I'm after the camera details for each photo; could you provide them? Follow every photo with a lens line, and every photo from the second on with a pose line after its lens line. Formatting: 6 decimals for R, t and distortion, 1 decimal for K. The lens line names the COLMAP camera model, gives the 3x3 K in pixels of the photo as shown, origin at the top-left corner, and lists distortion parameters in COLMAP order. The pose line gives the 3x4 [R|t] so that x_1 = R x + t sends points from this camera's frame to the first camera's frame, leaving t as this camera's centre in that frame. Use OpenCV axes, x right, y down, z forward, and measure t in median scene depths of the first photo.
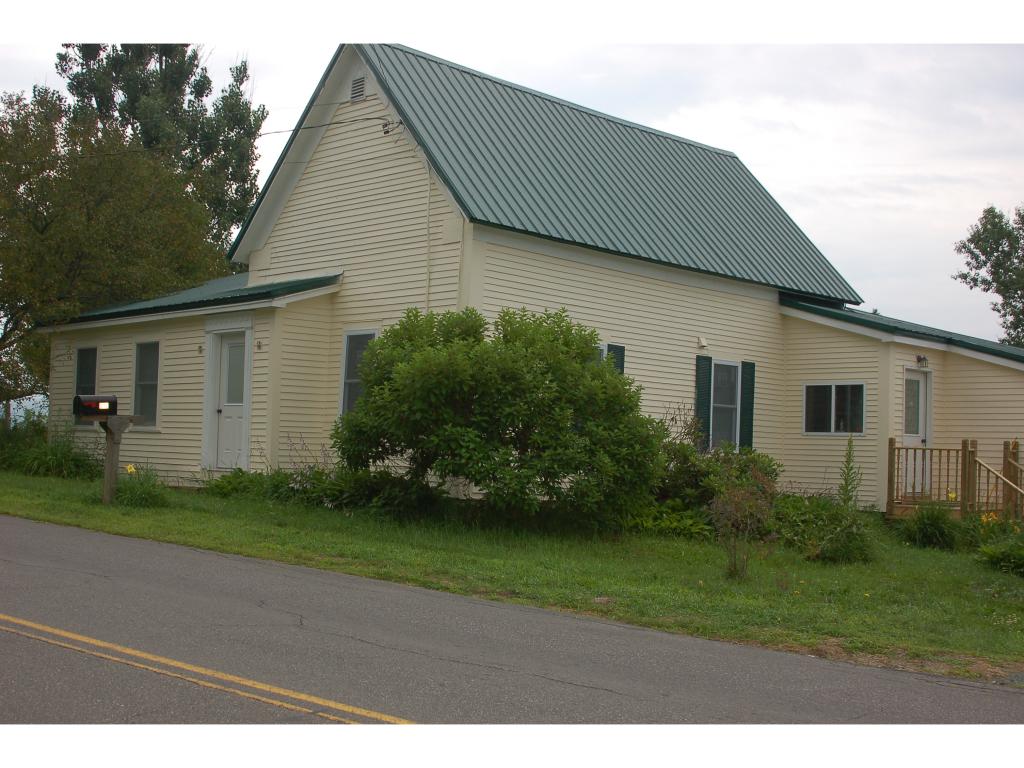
lens RADIAL K [[1262.1, 0, 517.7], [0, 1262.1, 383.1], [0, 0, 1]] dist [-0.129375, 0.000000]
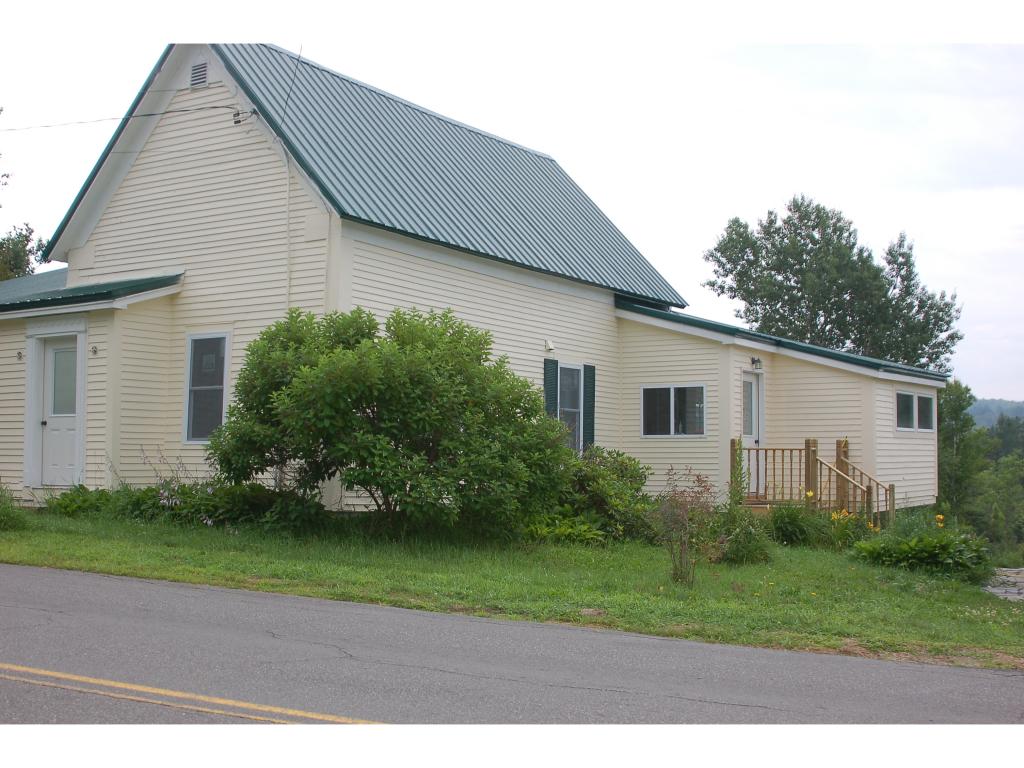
lens RADIAL K [[1262.1, 0, 508.8], [0, 1262.1, 389.6], [0, 0, 1]] dist [-0.129375, 0.000000]
pose [[0.976104, -0.011103, 0.217020, -0.110528], [0.011546, 0.999933, -0.000775, 0.002760], [-0.216997, 0.003262, 0.976167, 0.047952]]
